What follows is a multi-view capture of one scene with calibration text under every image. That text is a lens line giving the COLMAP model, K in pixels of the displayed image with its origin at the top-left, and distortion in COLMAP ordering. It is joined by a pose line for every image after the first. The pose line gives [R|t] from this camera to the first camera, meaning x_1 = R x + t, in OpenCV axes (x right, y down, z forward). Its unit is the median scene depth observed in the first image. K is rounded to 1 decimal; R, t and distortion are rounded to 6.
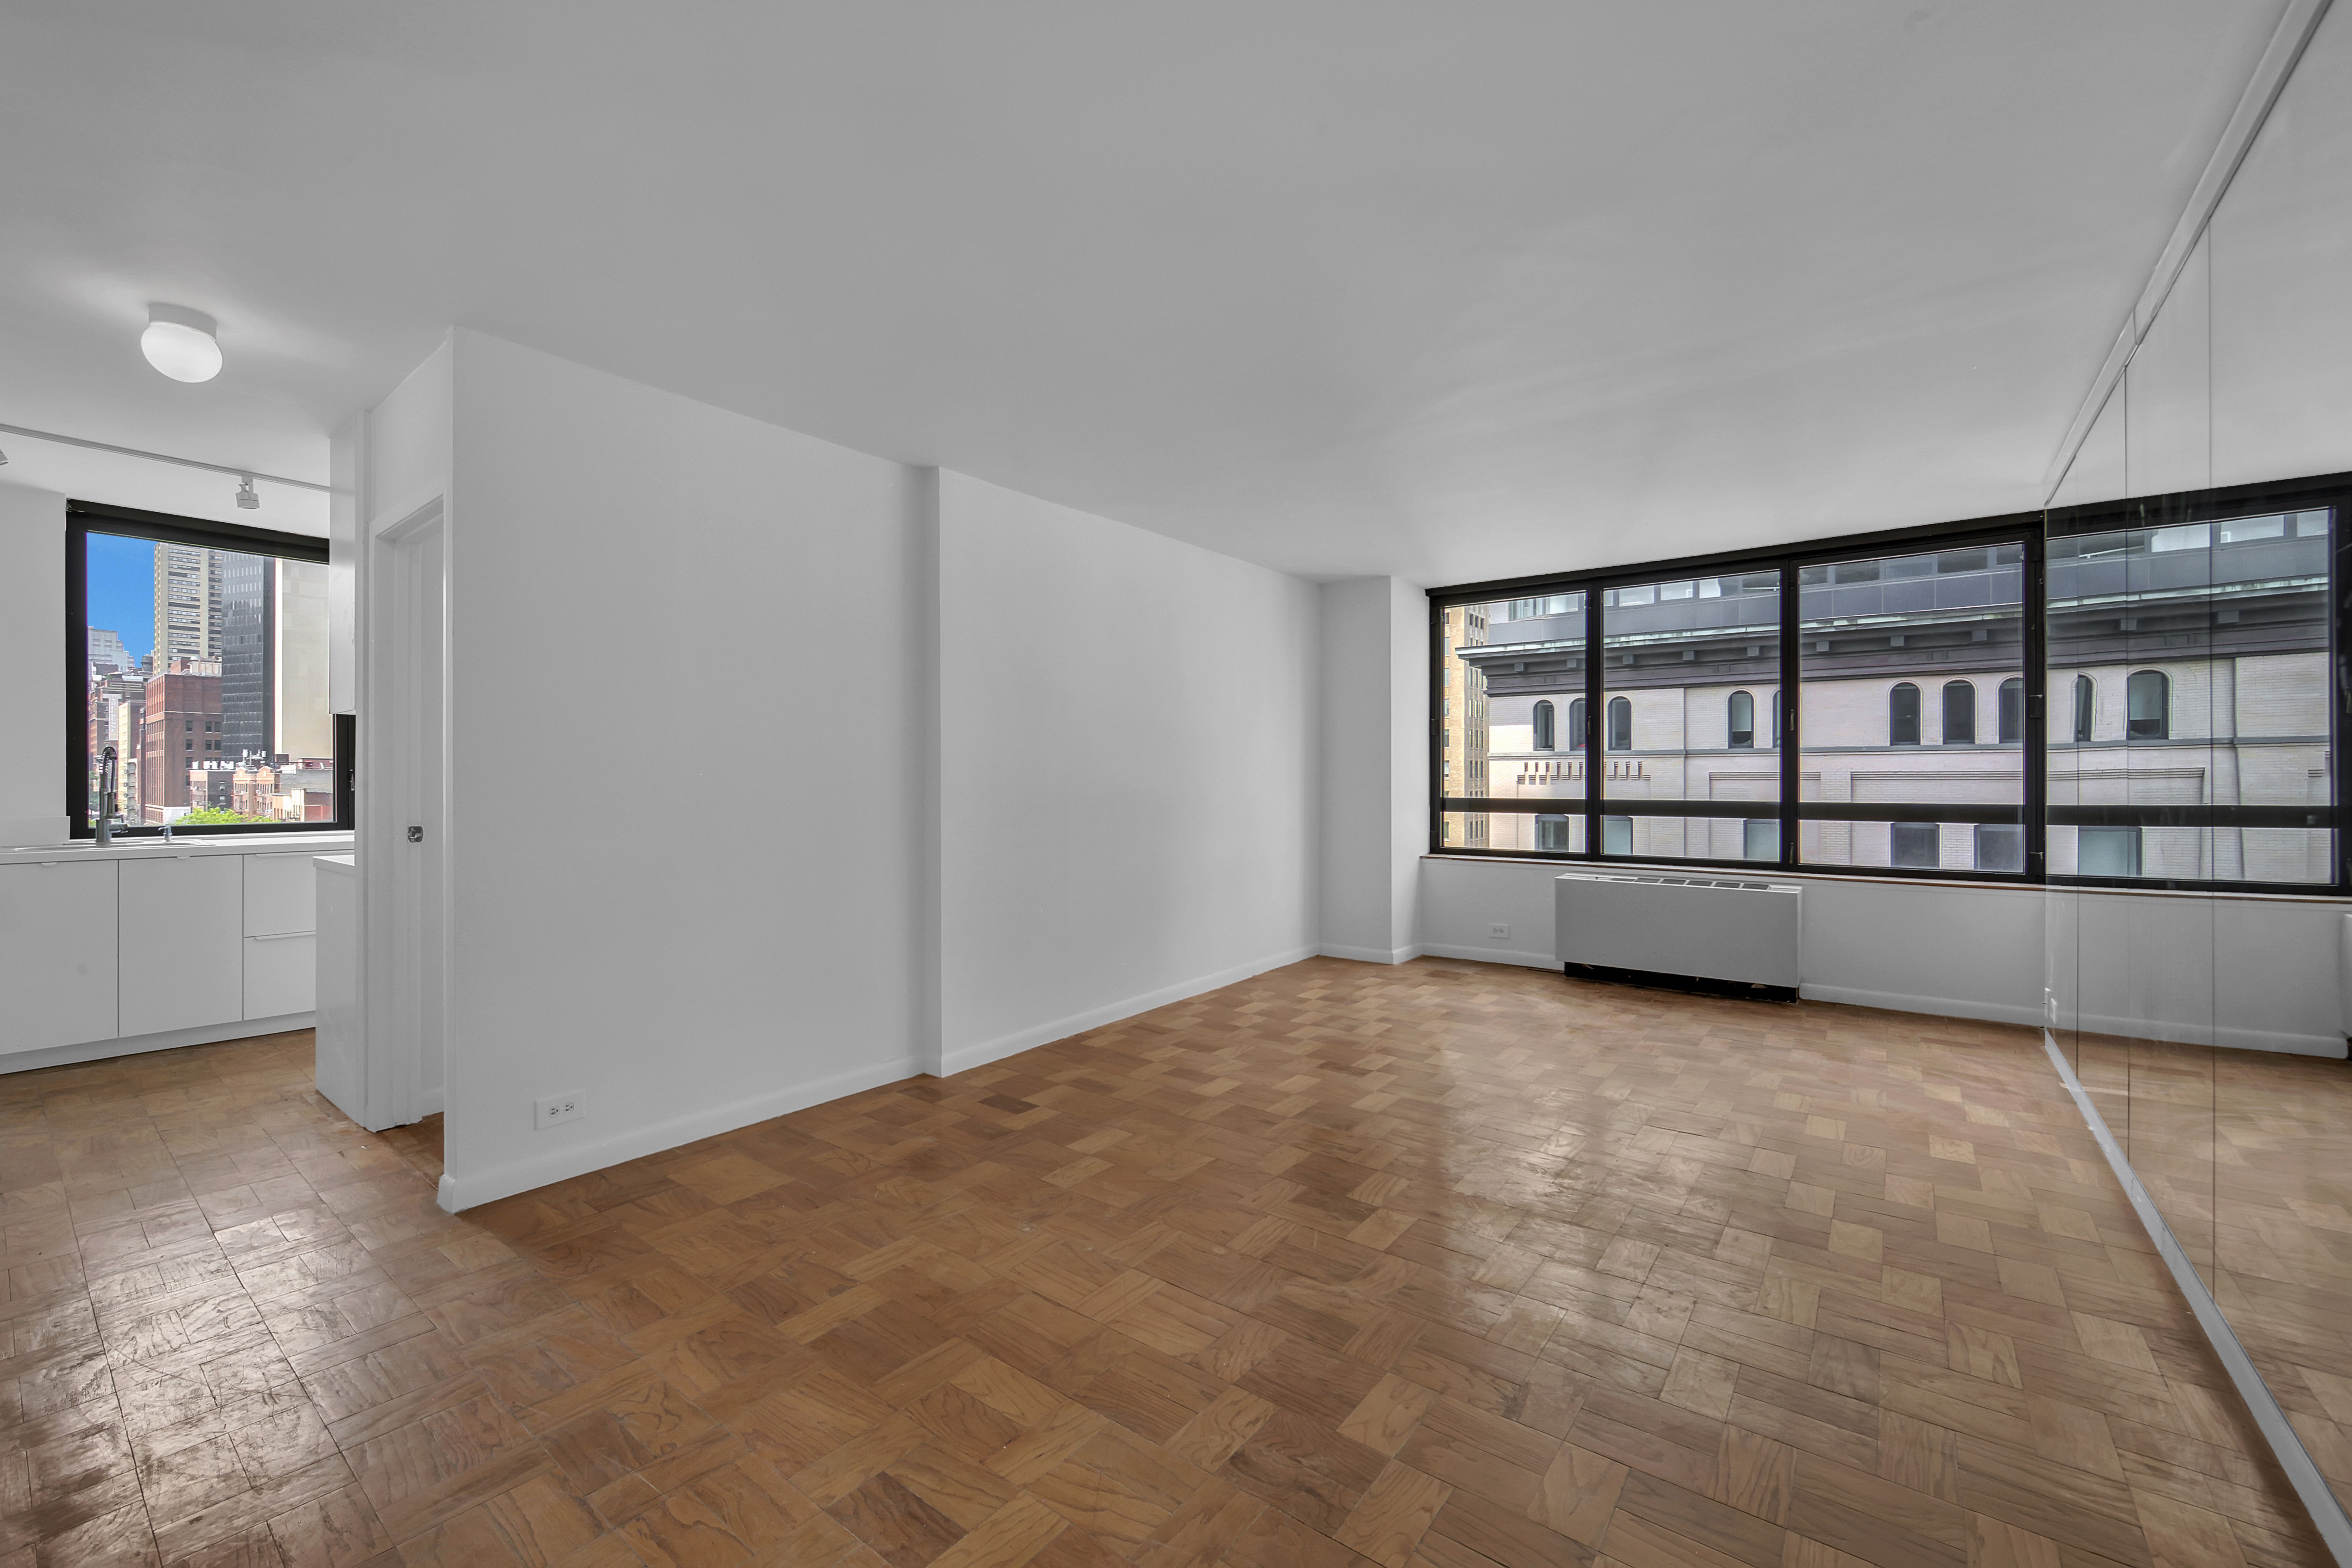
lens RADIAL K [[911.9, 0, 1173.1], [0, 911.9, 775.4], [0, 0, 1]] dist [-0.010473, 0.000116]
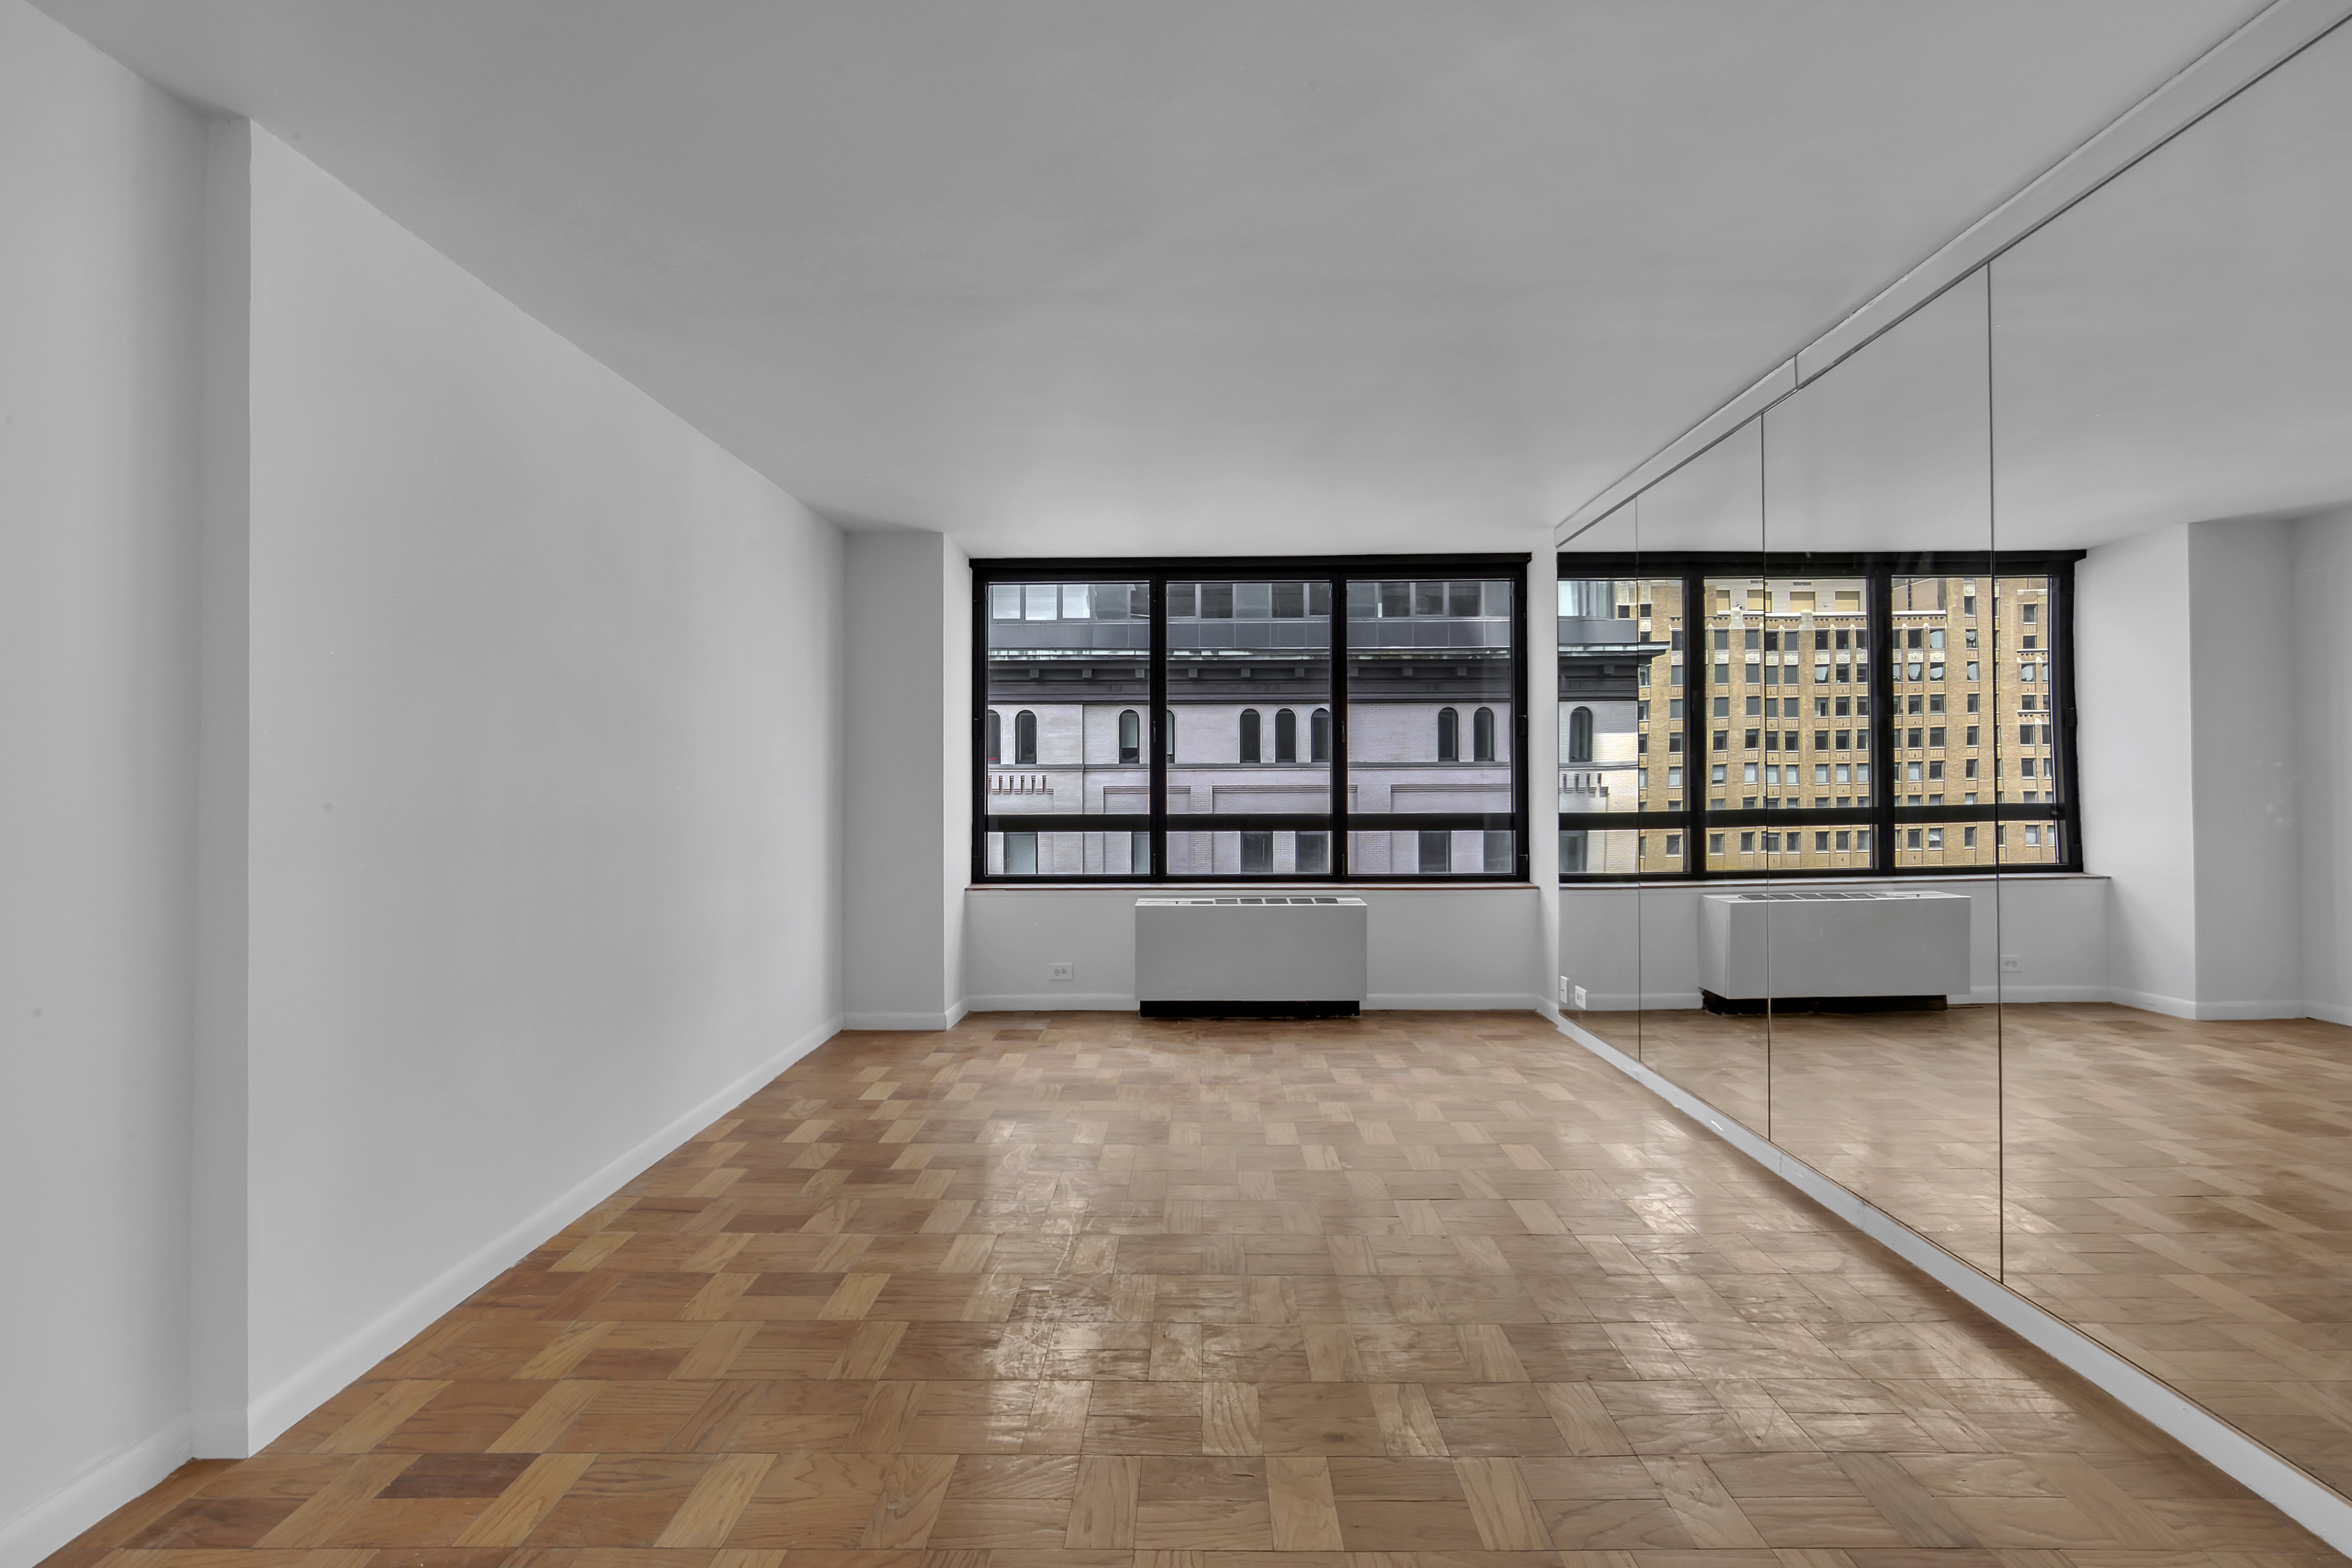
lens RADIAL K [[992.3, 0, 1173.1], [0, 992.3, 770.9], [0, 0, 1]] dist [-0.011645, 0.000567]
pose [[0.810067, 0.010046, 0.586251, -0.093403], [0.001147, 0.999824, -0.018717, 0.002105], [-0.586336, 0.015834, 0.809913, 0.184213]]
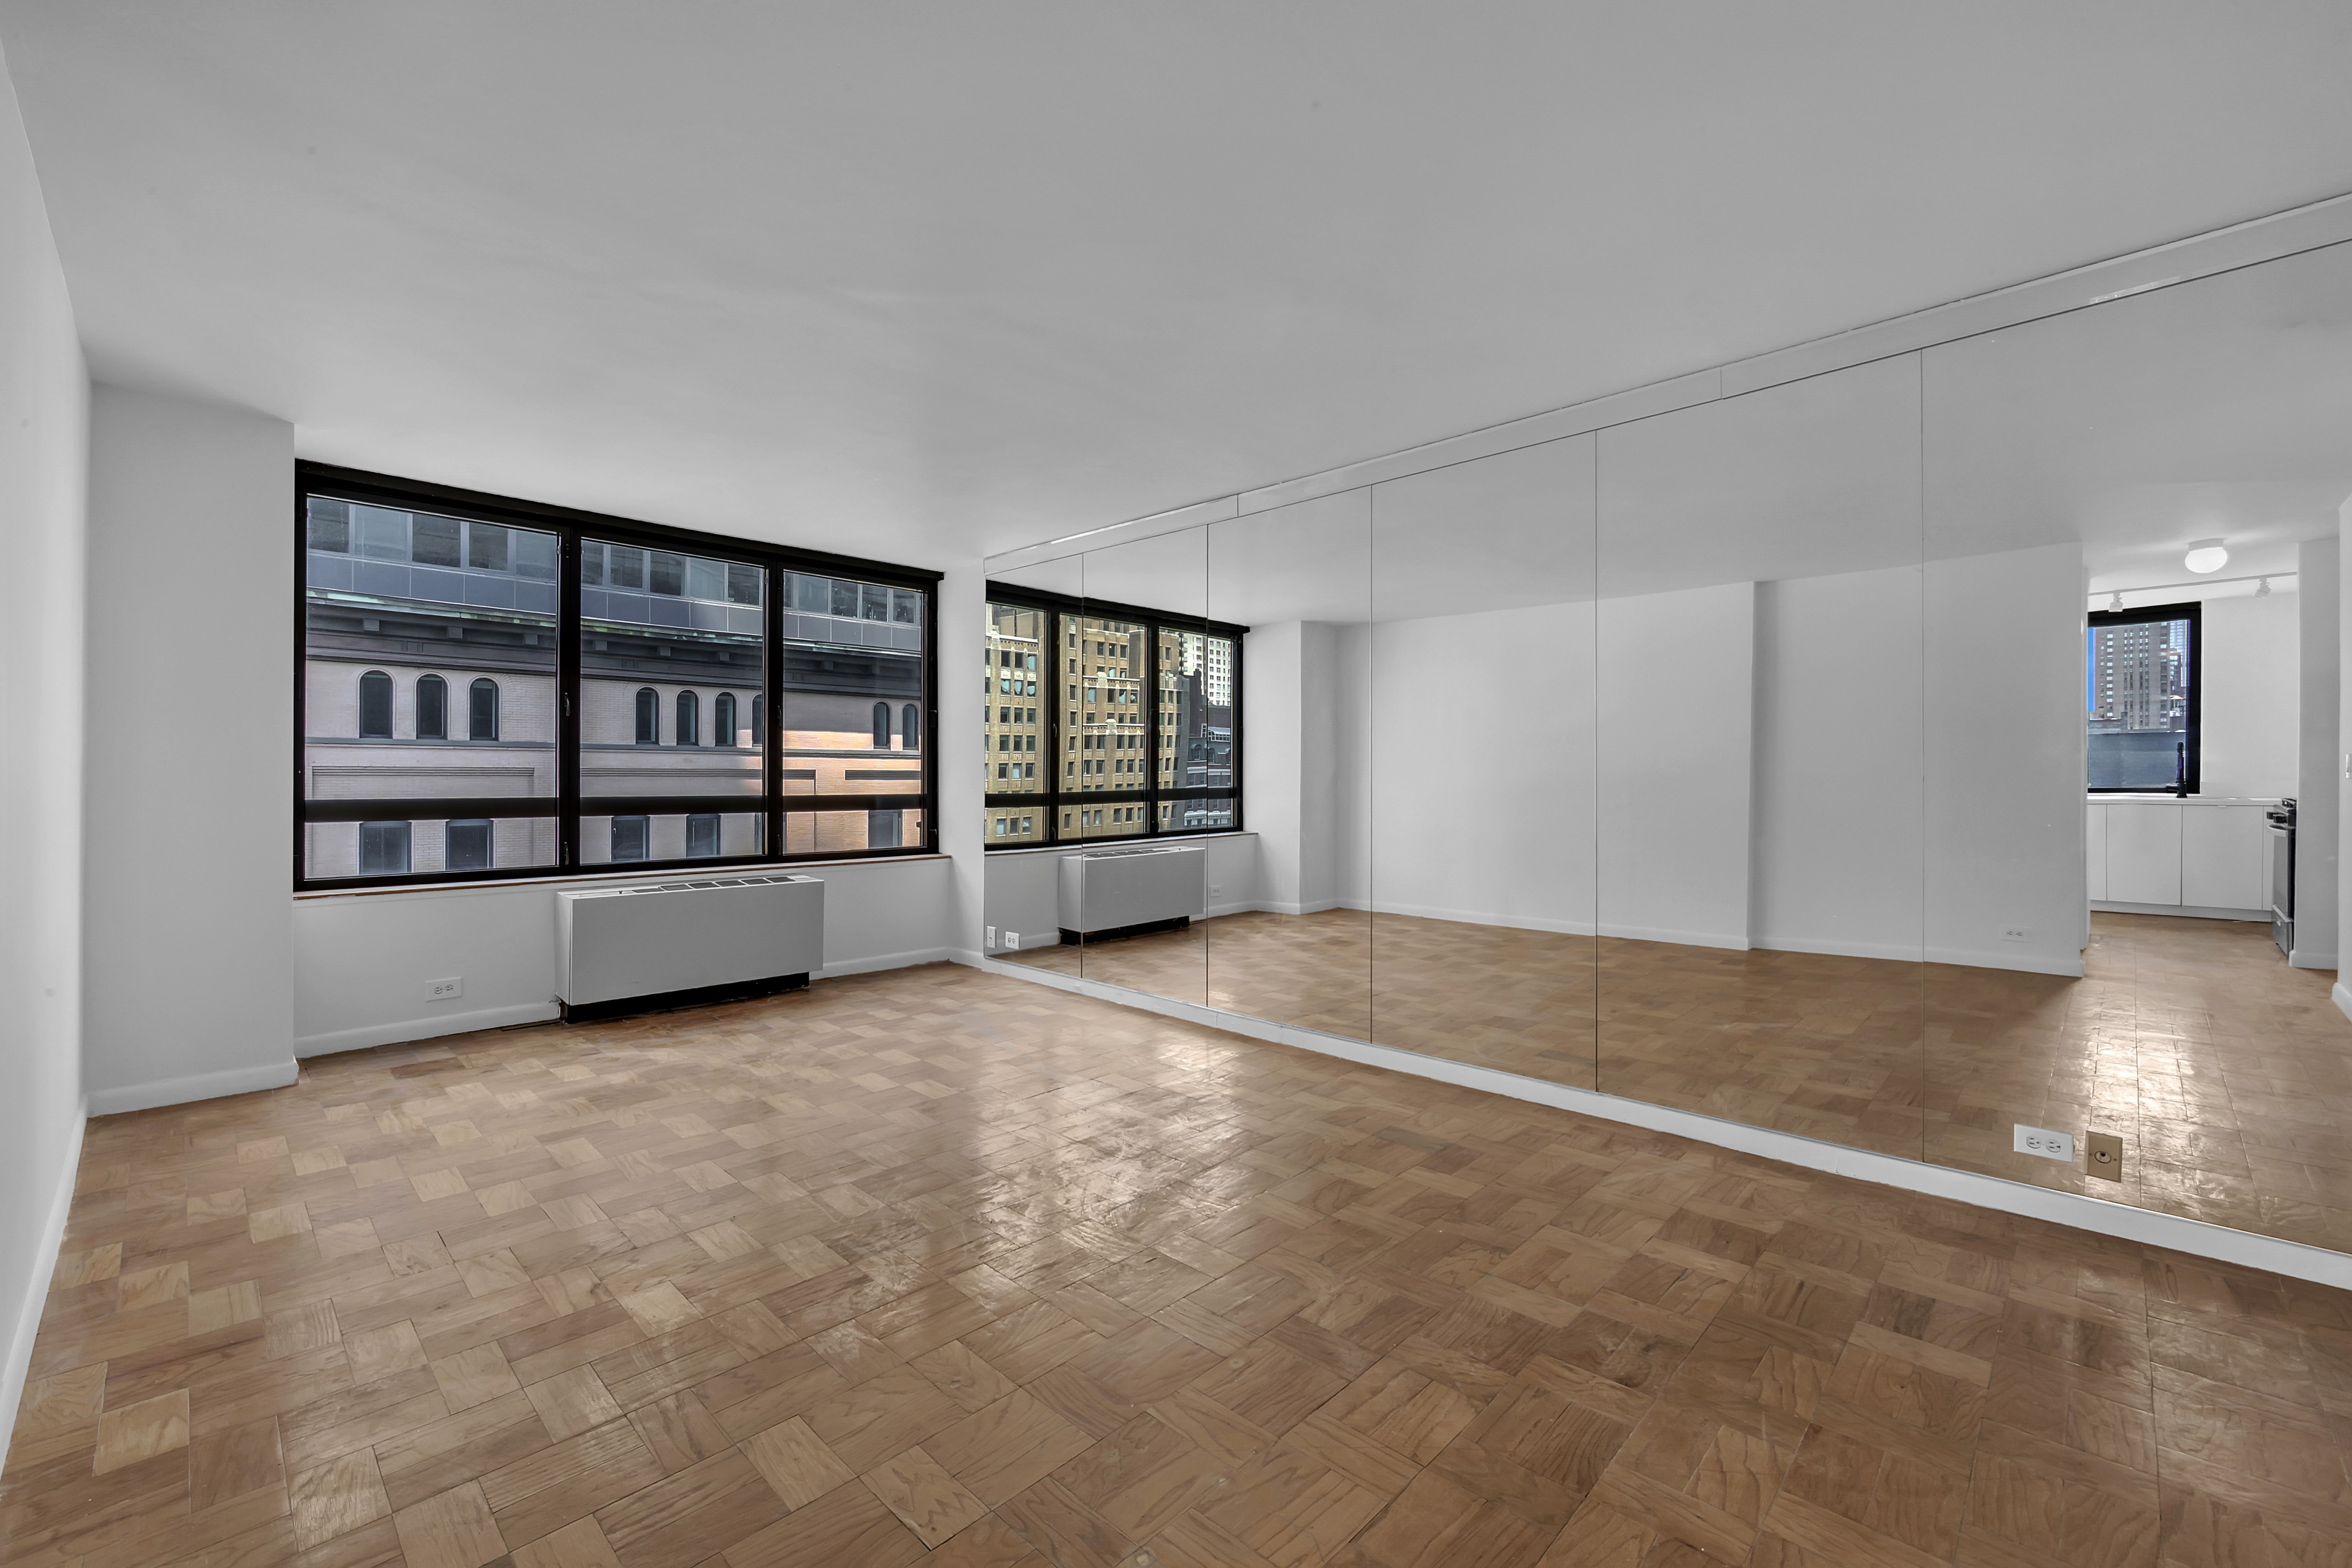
lens RADIAL K [[952.9, 0, 1178.3], [0, 952.9, 770.4], [0, 0, 1]] dist [-0.009030, 0.001306]
pose [[0.132423, 0.010198, 0.991141, -0.279305], [-0.009567, 0.999914, -0.009010, 0.004477], [-0.991147, -0.008290, 0.132509, 0.336109]]
